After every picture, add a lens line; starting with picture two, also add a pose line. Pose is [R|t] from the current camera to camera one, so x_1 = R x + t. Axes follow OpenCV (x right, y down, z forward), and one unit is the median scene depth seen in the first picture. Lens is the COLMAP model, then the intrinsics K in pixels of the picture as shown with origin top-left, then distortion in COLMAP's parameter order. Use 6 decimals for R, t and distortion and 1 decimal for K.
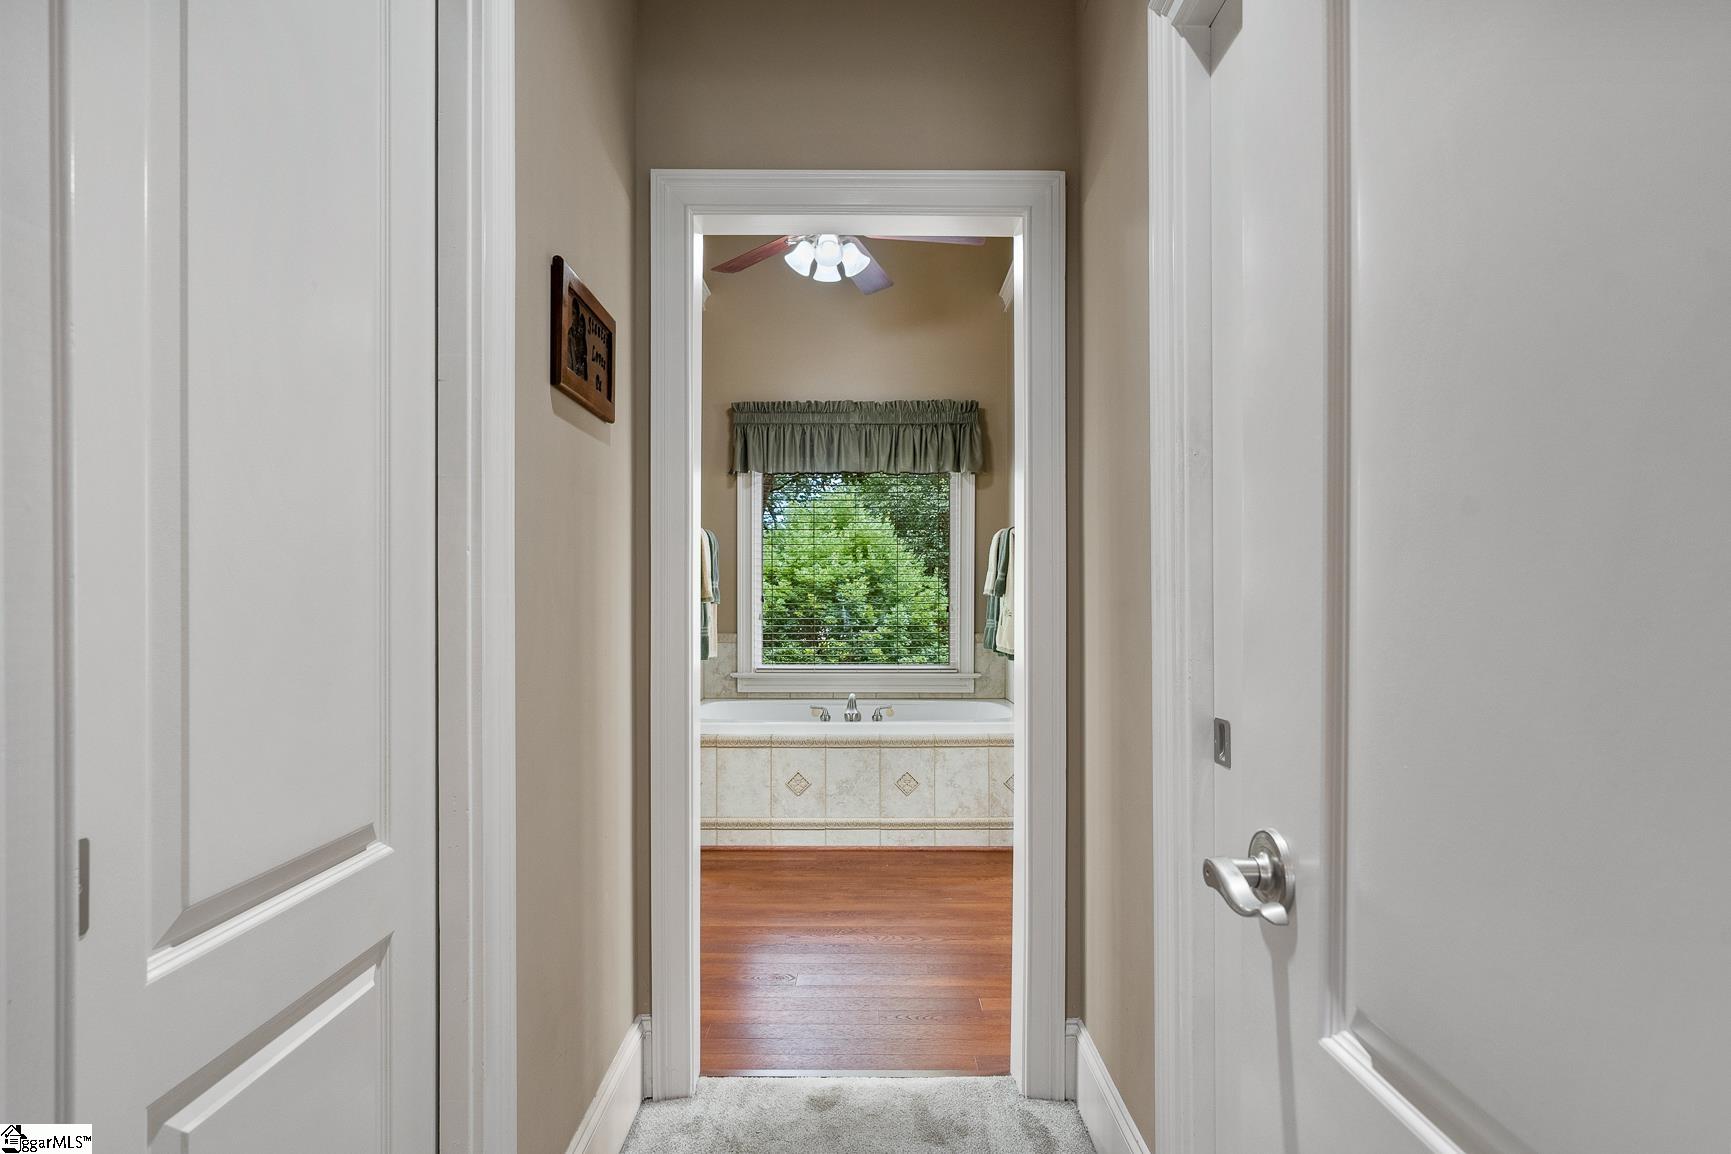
lens RADIAL K [[882.6, 0, 864.7], [0, 882.6, 586.6], [0, 0, 1]] dist [-0.000513, 0.001784]
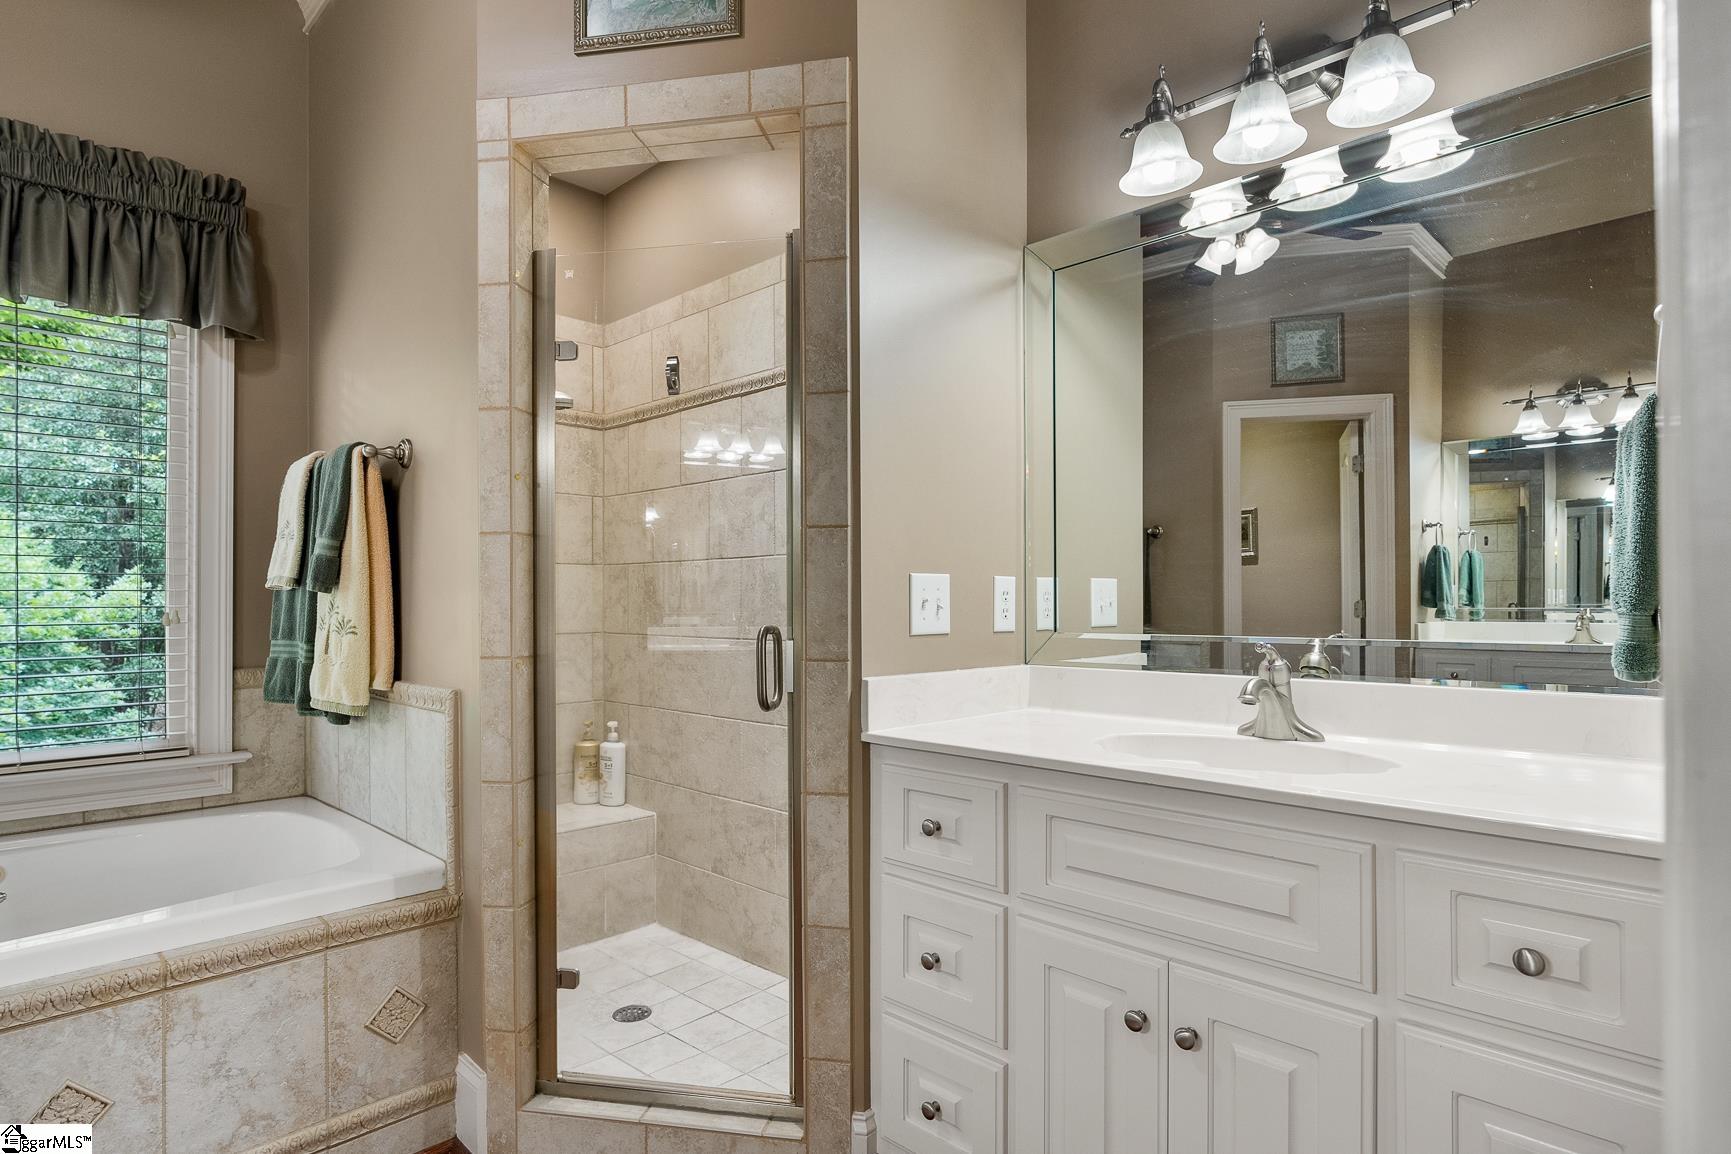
lens RADIAL K [[924.9, 0, 868.1], [0, 924.9, 587.4], [0, 0, 1]] dist [0.001285, 0.000213]
pose [[0.700378, 0.001130, 0.713771, 0.006188], [-0.001774, 0.999998, 0.000158, 0.008003], [-0.713770, -0.001377, 0.700379, 0.406025]]
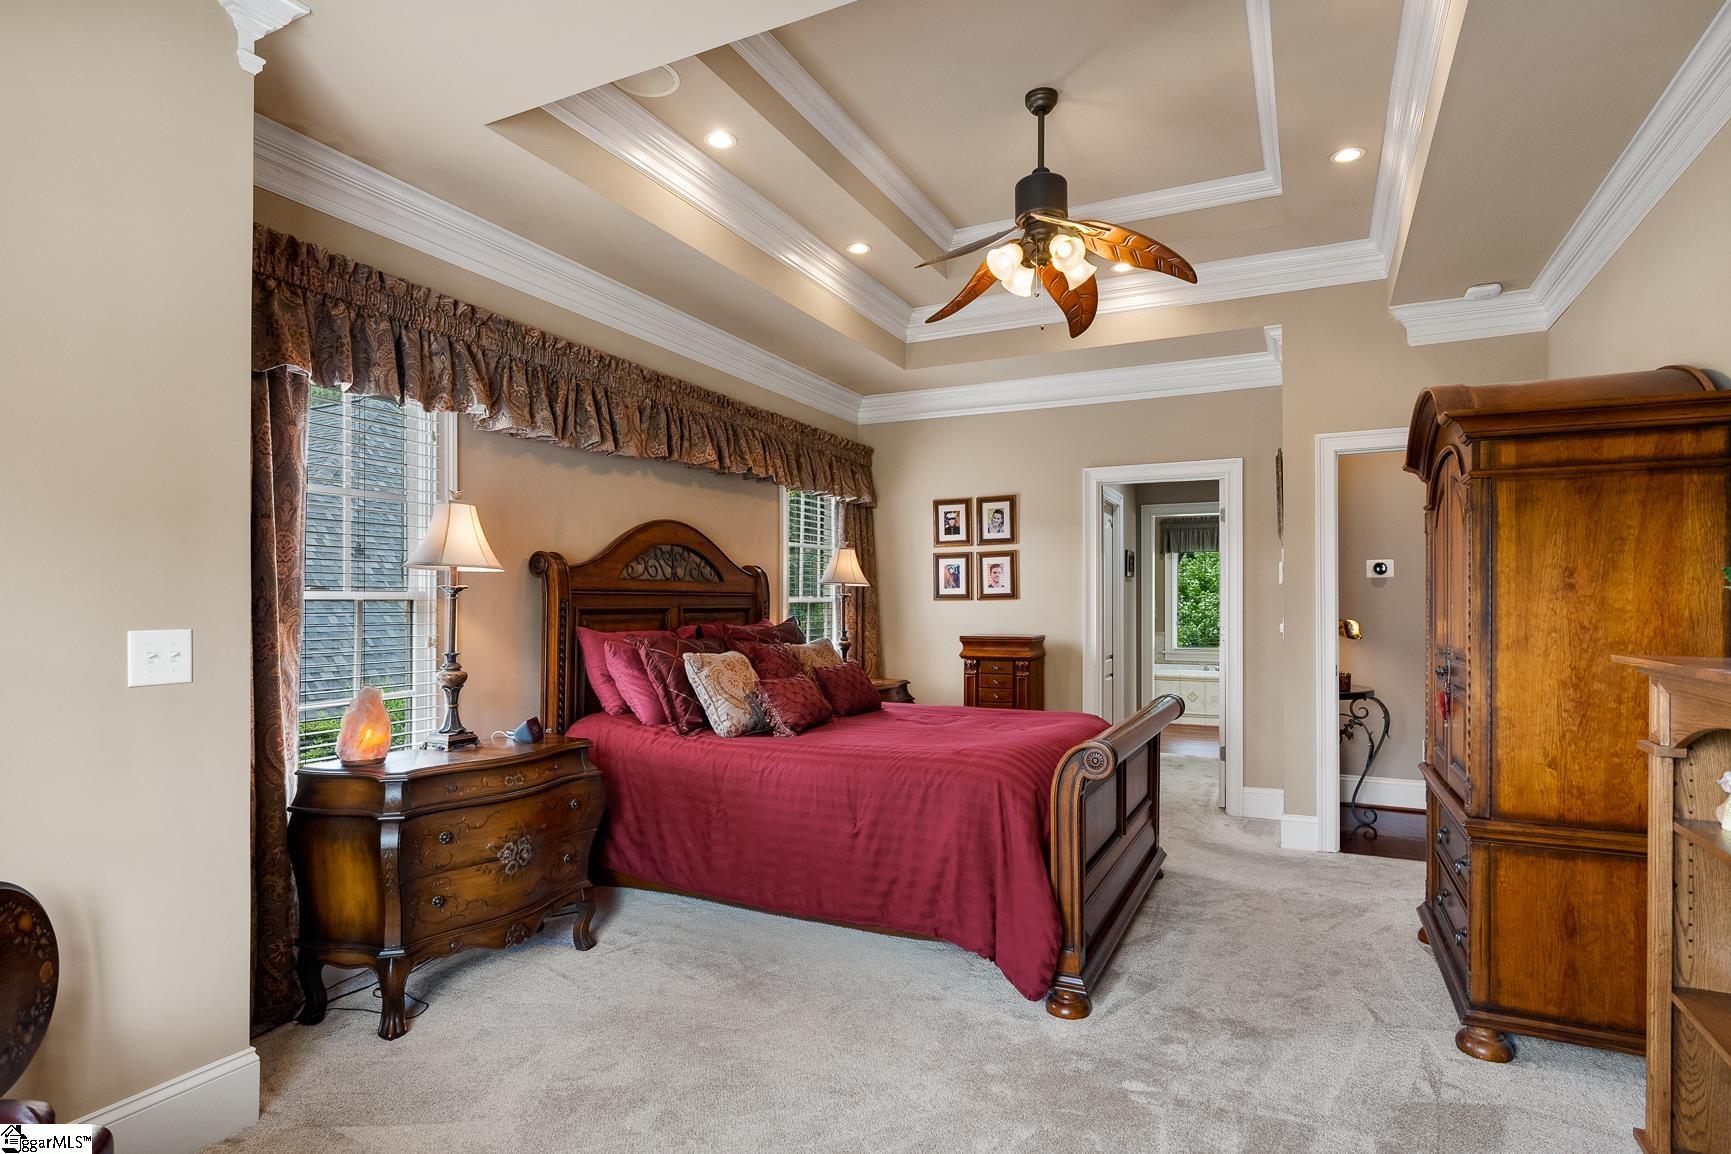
lens RADIAL K [[882.6, 0, 868.2], [0, 882.6, 589.8], [0, 0, 1]] dist [-0.000513, 0.001784]
pose [[0.892065, -0.001696, -0.451904, 0.166342], [-0.001048, 0.999983, -0.005821, -0.030312], [0.451906, 0.005666, 0.892048, -1.130364]]
